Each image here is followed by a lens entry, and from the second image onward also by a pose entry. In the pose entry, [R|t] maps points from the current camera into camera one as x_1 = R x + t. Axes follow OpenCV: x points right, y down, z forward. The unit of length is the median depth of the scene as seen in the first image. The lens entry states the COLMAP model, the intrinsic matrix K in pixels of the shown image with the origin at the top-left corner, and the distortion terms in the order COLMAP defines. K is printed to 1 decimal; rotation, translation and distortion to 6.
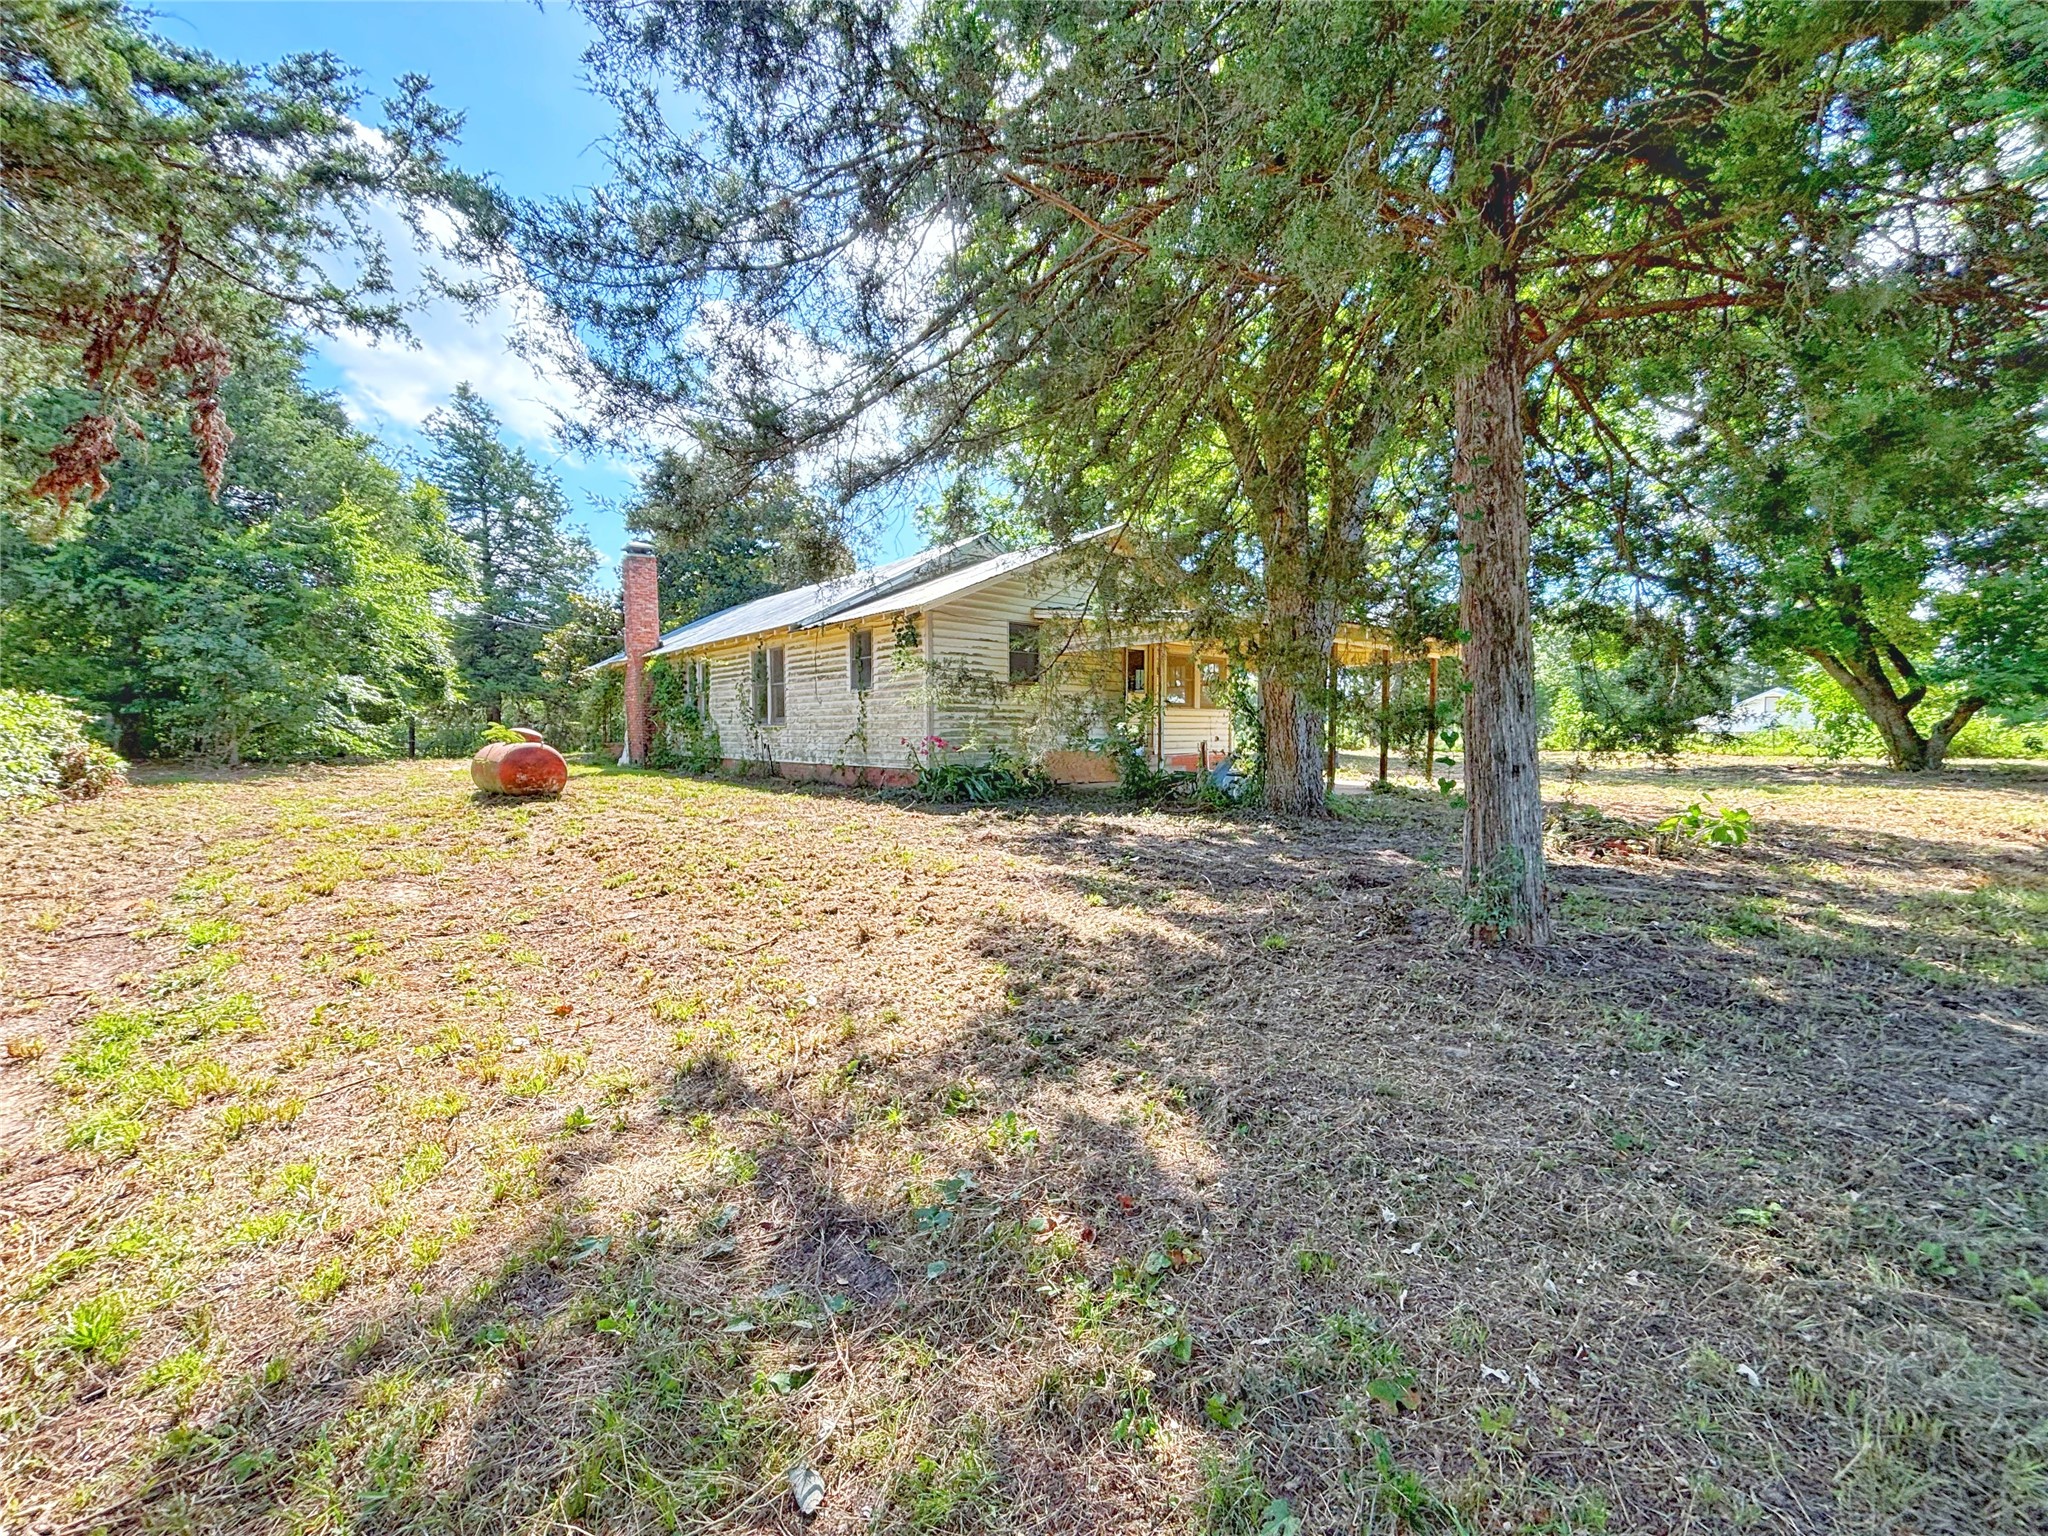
lens RADIAL K [[829.9, 0, 1020.0], [0, 829.9, 768.0], [0, 0, 1]] dist [0.006233, -0.001817]
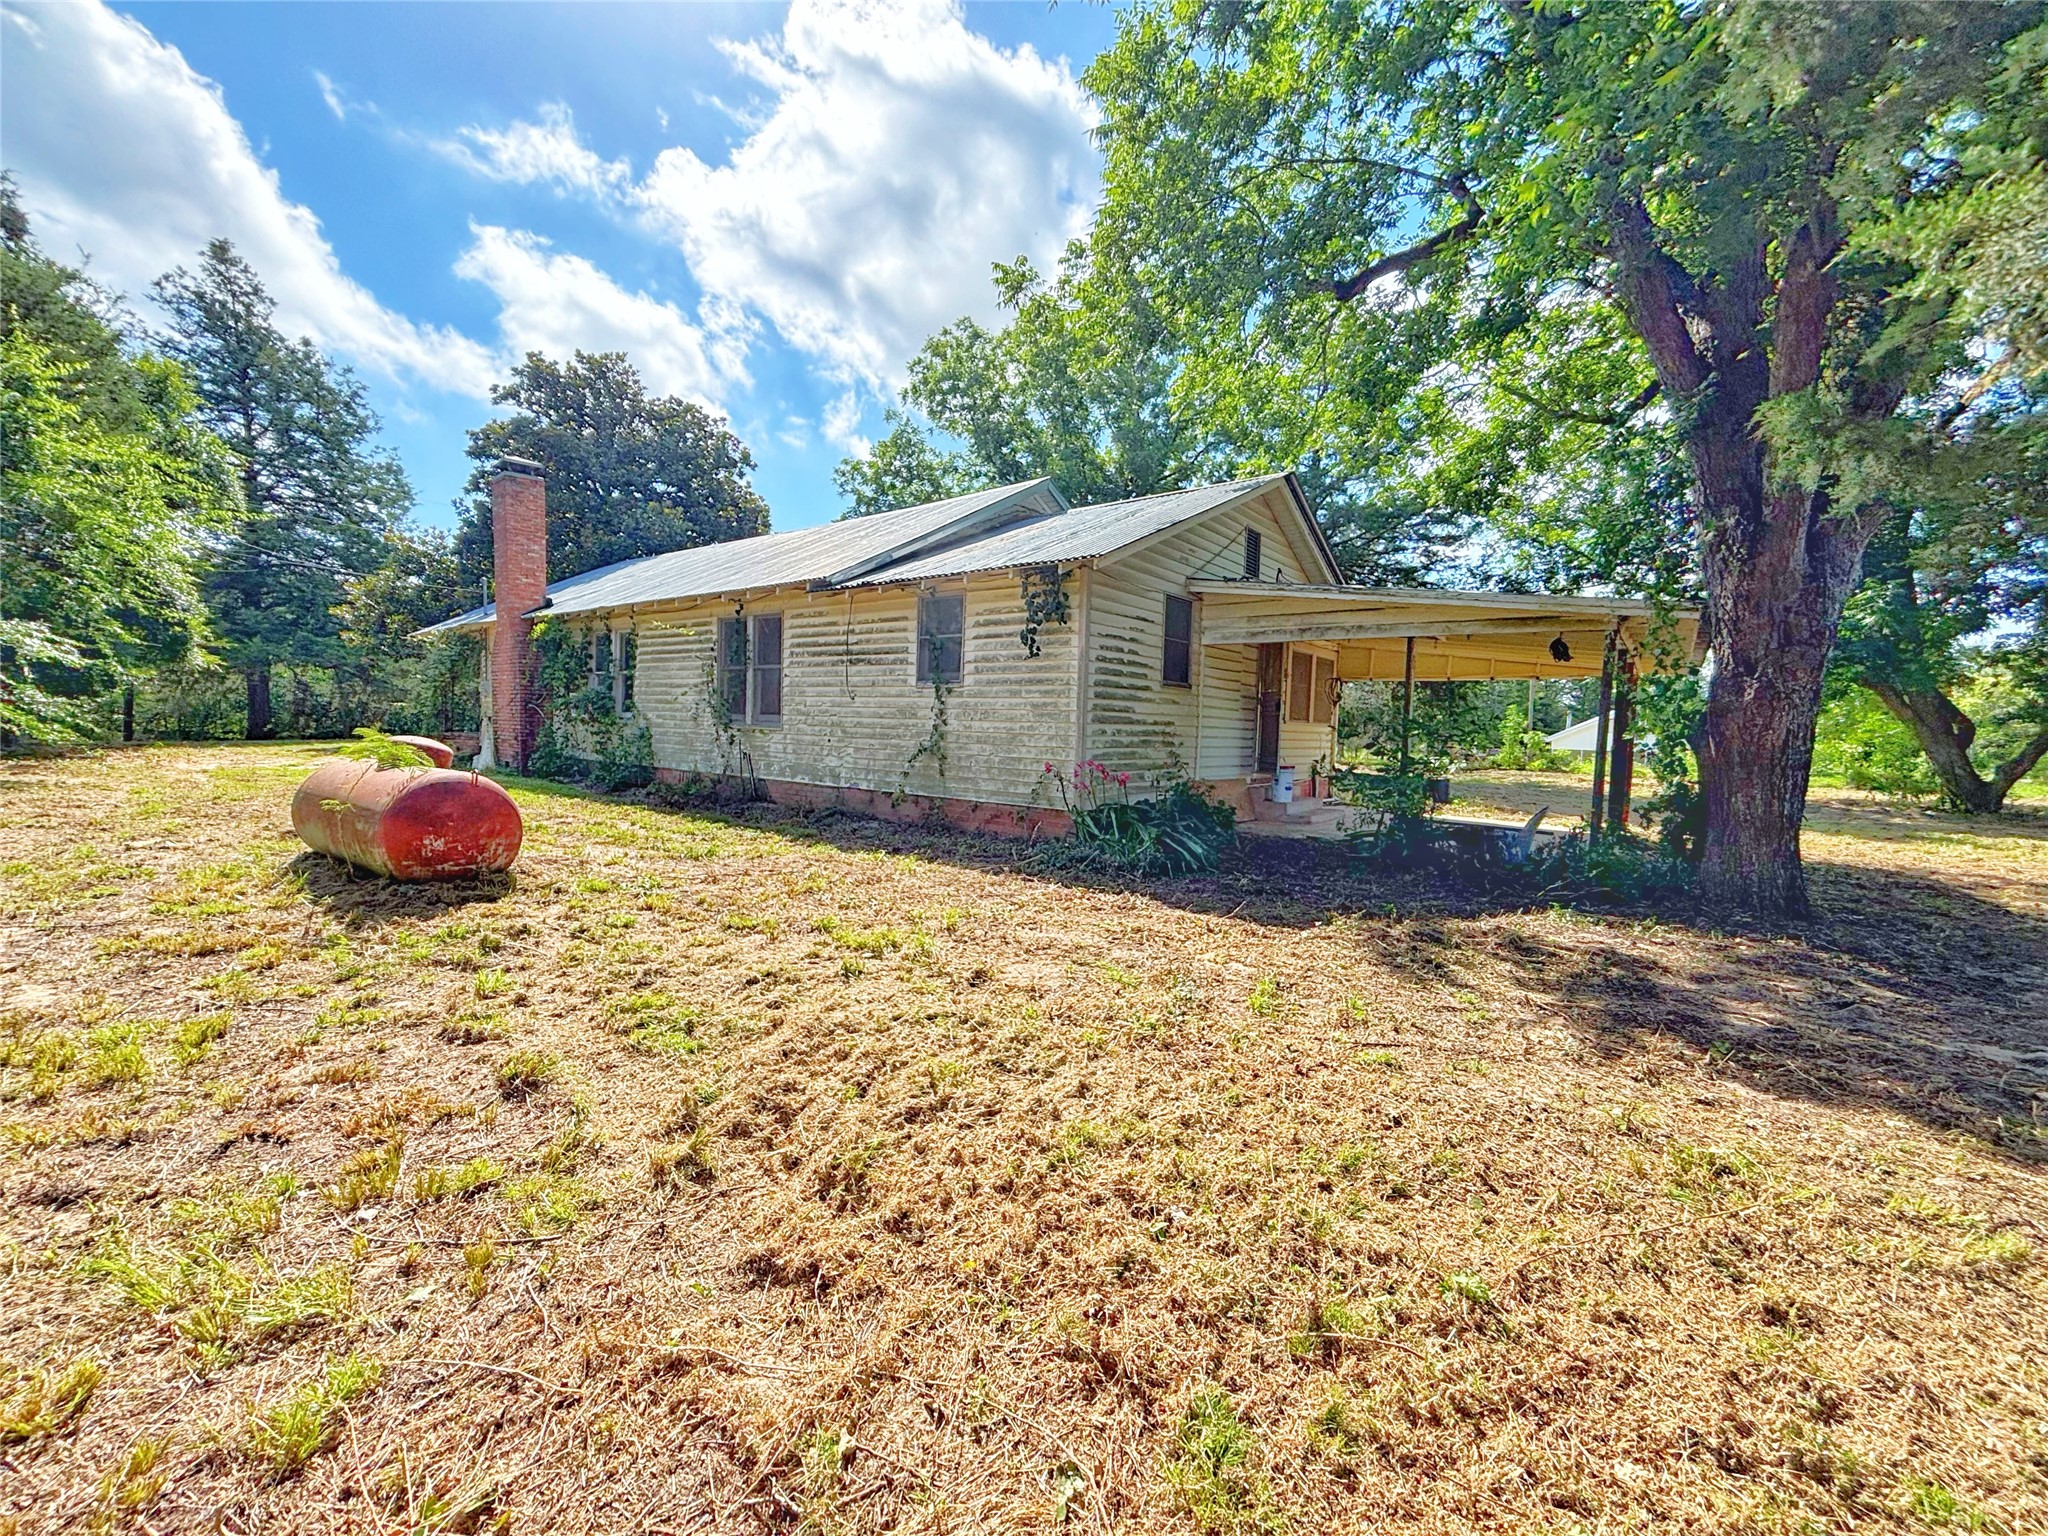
lens RADIAL K [[829.9, 0, 1027.2], [0, 829.9, 771.8], [0, 0, 1]] dist [0.006233, -0.001817]
pose [[0.980576, 0.025551, 0.194468, -0.162462], [-0.027668, 0.999584, 0.008181, -0.019434], [-0.194178, -0.013403, 0.980875, 0.211246]]
